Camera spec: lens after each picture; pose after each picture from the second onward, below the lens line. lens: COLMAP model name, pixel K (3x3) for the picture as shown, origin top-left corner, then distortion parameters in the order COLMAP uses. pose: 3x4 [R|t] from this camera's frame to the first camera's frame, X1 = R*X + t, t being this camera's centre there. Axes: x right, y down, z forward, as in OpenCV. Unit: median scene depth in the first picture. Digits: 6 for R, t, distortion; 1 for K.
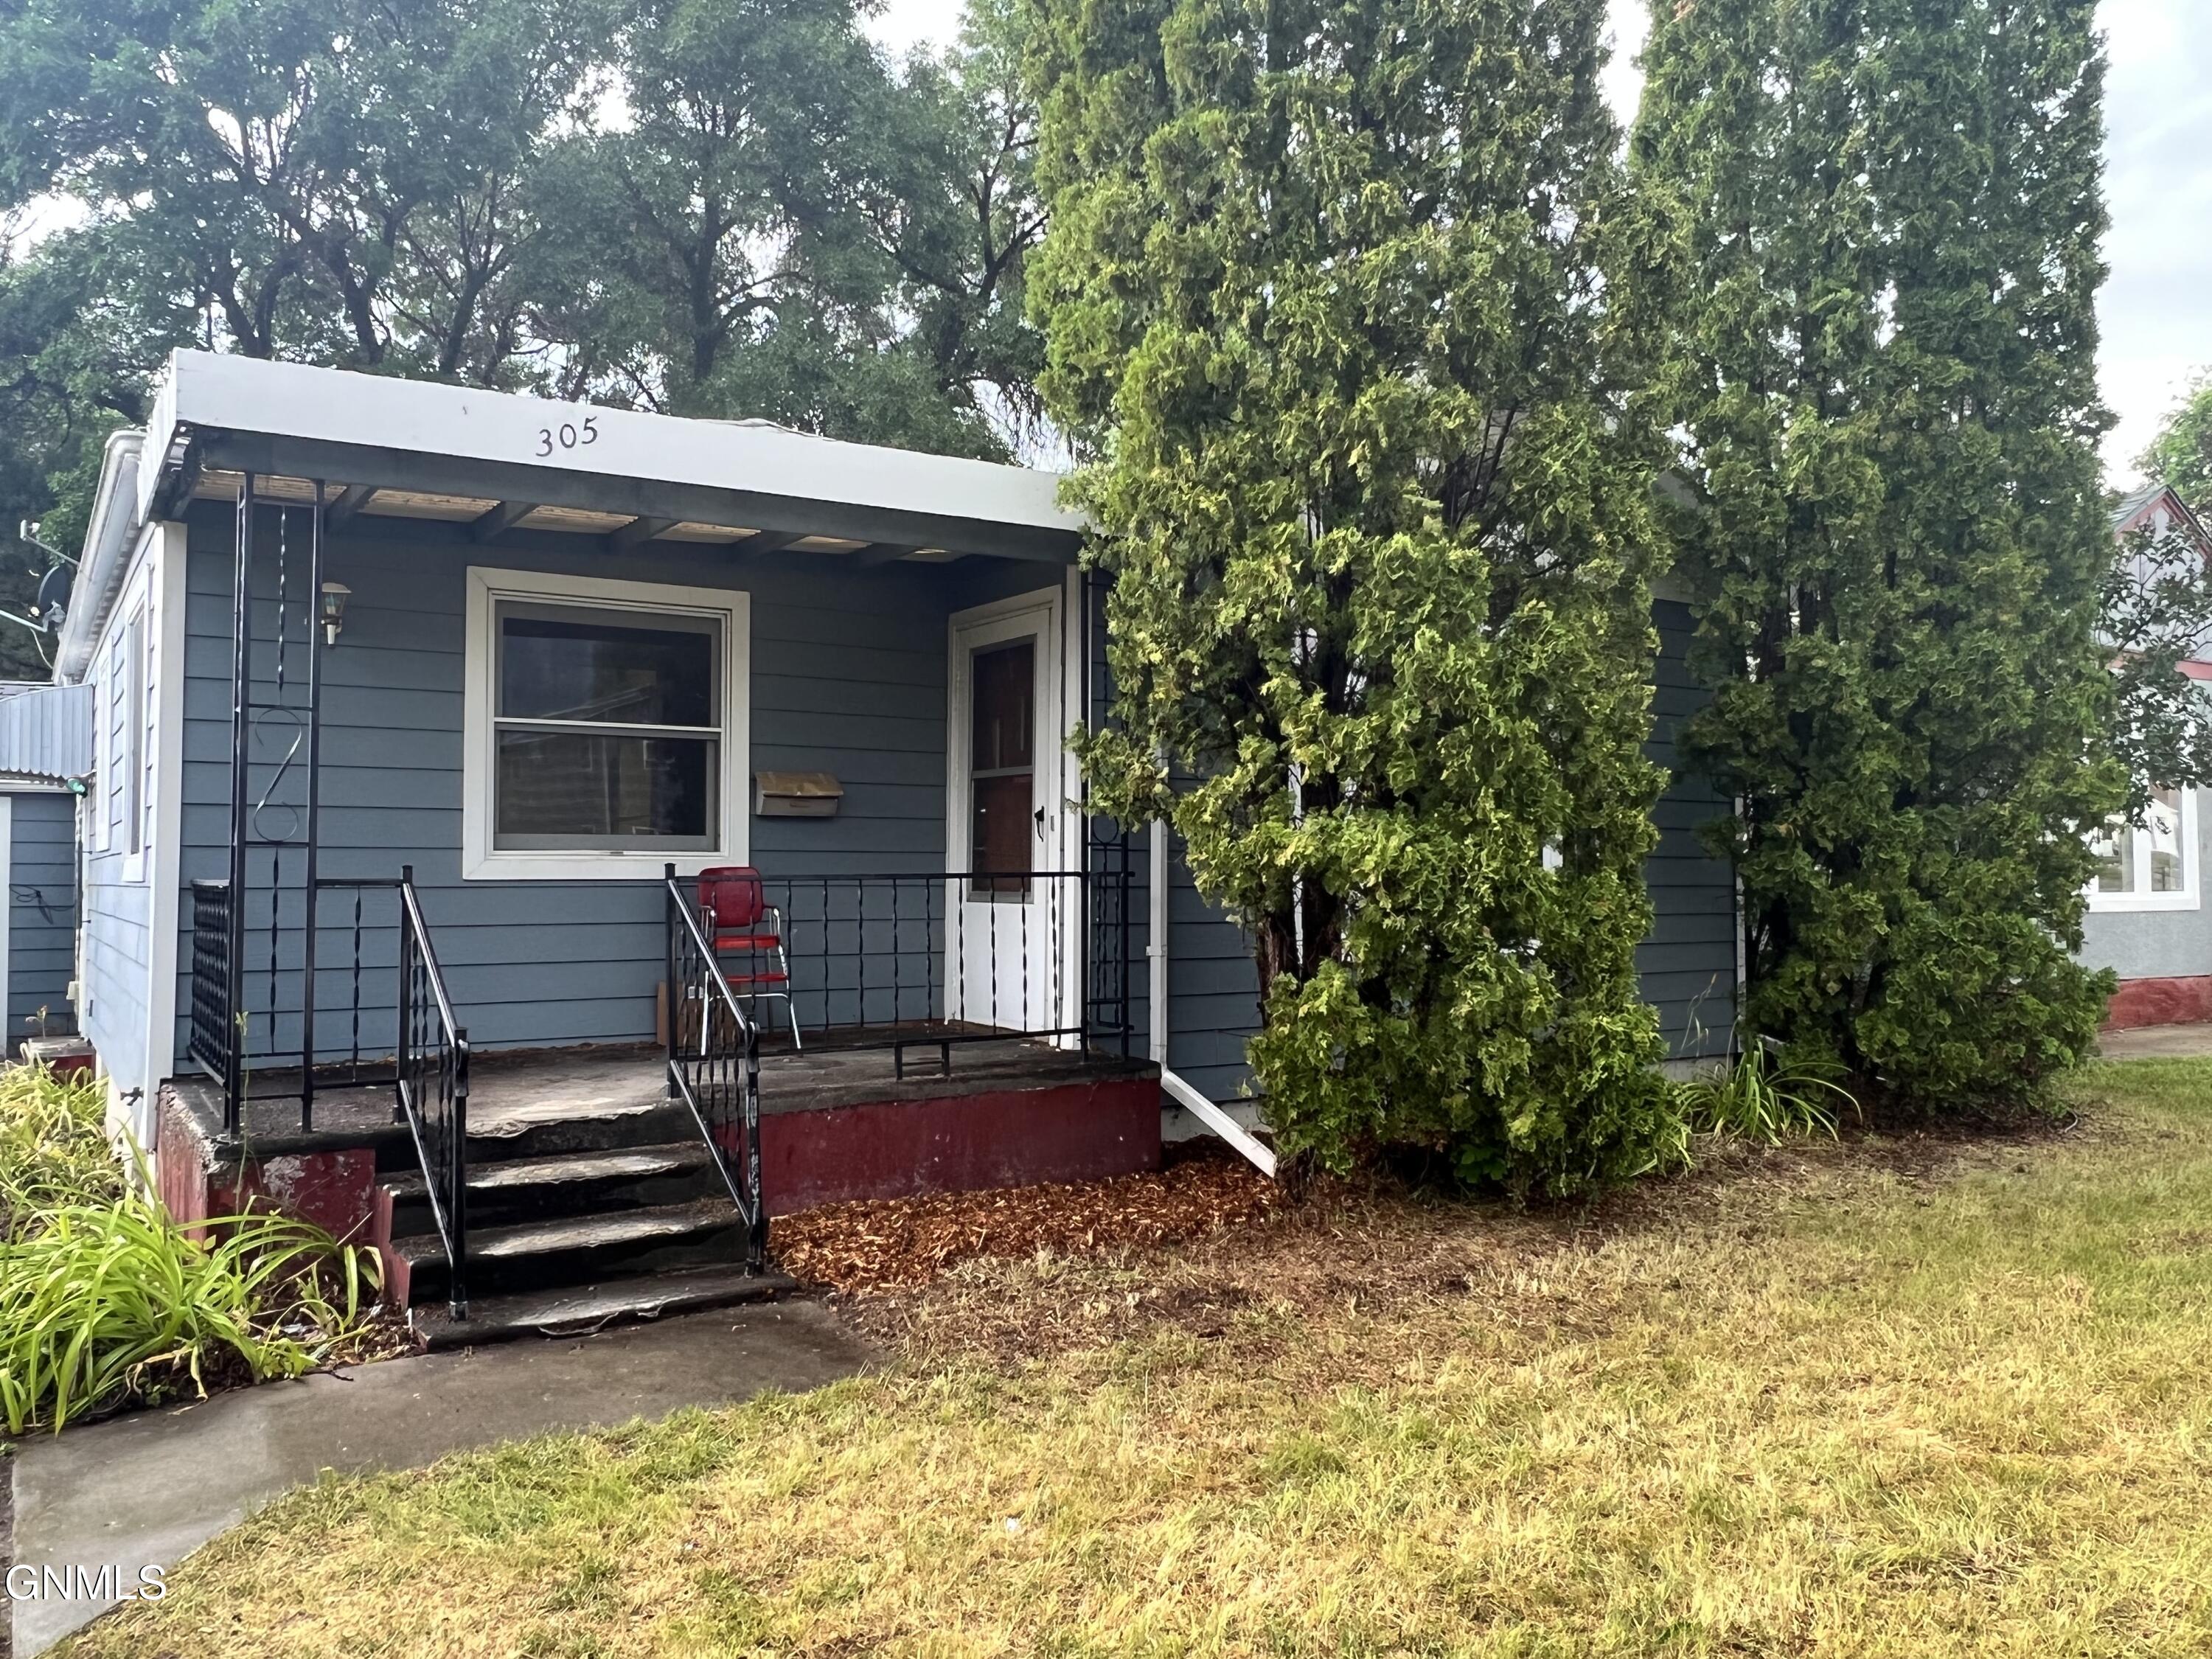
lens RADIAL K [[1722.3, 0, 1106.0], [0, 1722.3, 829.5], [0, 0, 1]] dist [0.005120, 0.005381]
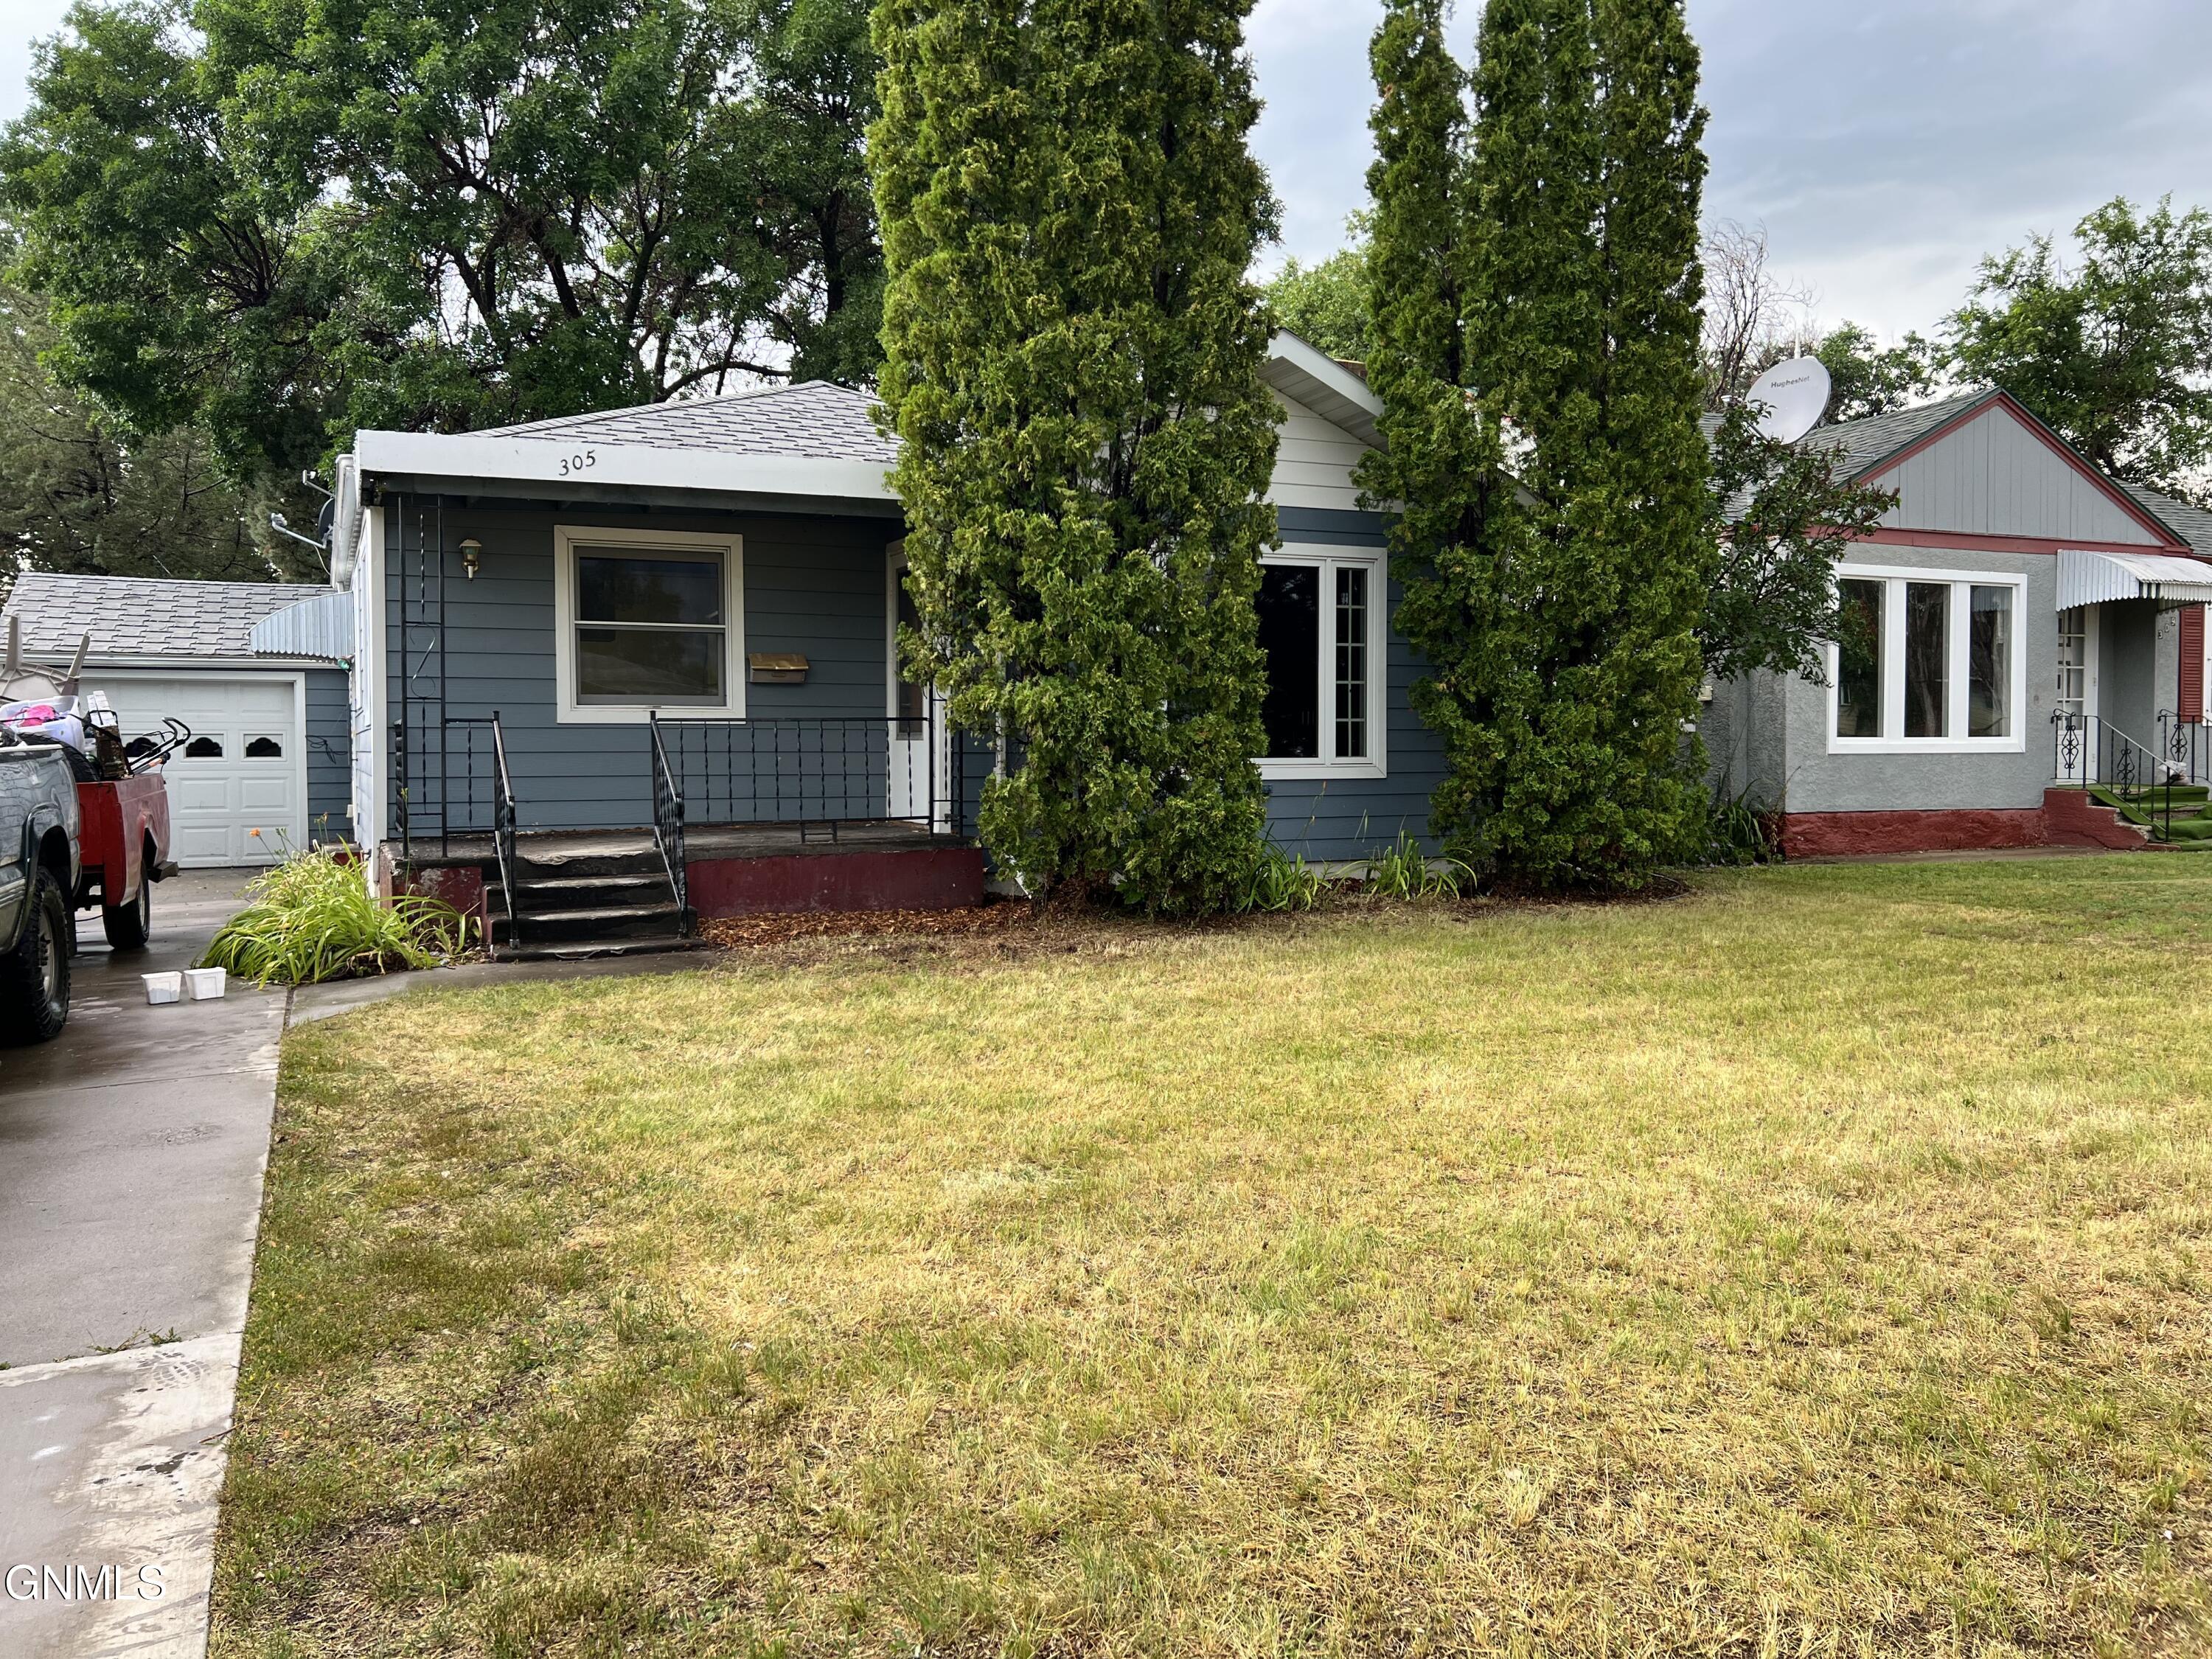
lens RADIAL K [[1697.3, 0, 1106.0], [0, 1697.3, 829.5], [0, 0, 1]] dist [0.102962, -0.193153]
pose [[0.989677, 0.004814, -0.143233, 0.422465], [0.006647, 0.996818, 0.079433, 0.004952], [0.143159, -0.079565, 0.986496, -0.596122]]
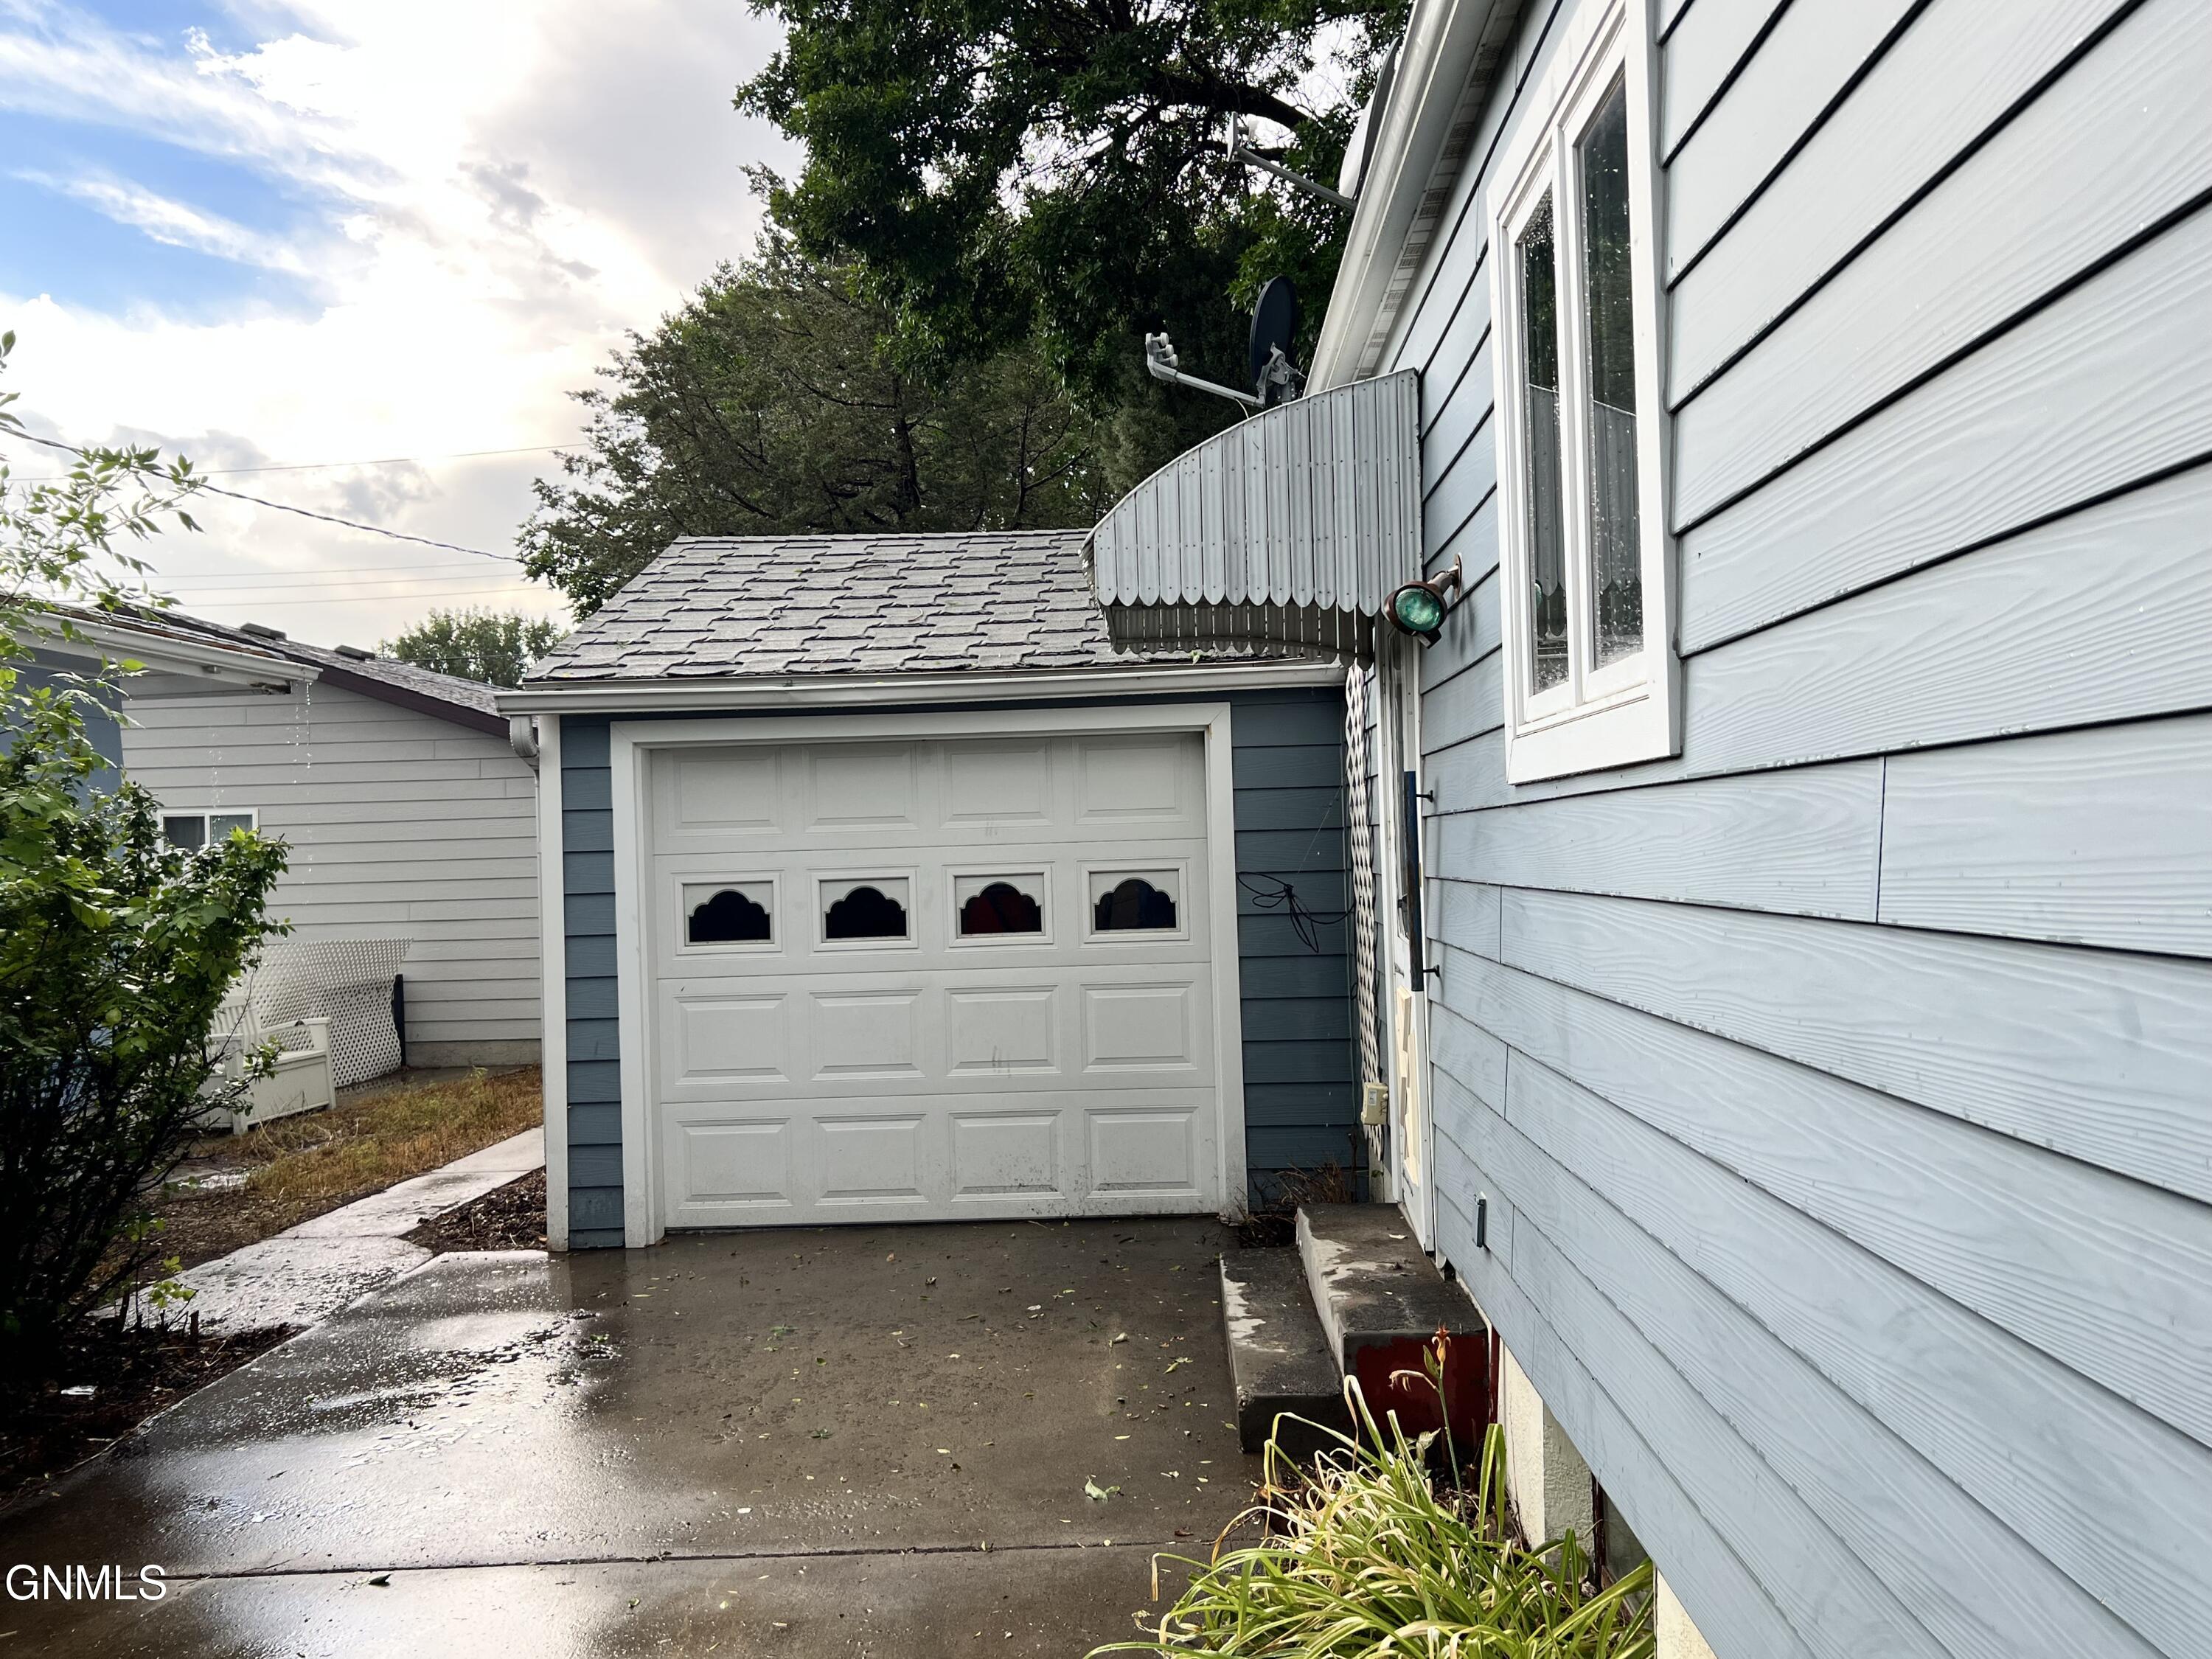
lens RADIAL K [[1746.1, 0, 1106.0], [0, 1746.1, 829.5], [0, 0, 1]] dist [0.000270, -0.000016]
pose [[0.819095, -0.026832, -0.573031, -0.630089], [0.049526, 0.998483, 0.024040, 0.011576], [0.571517, -0.048071, 0.819181, 0.940847]]
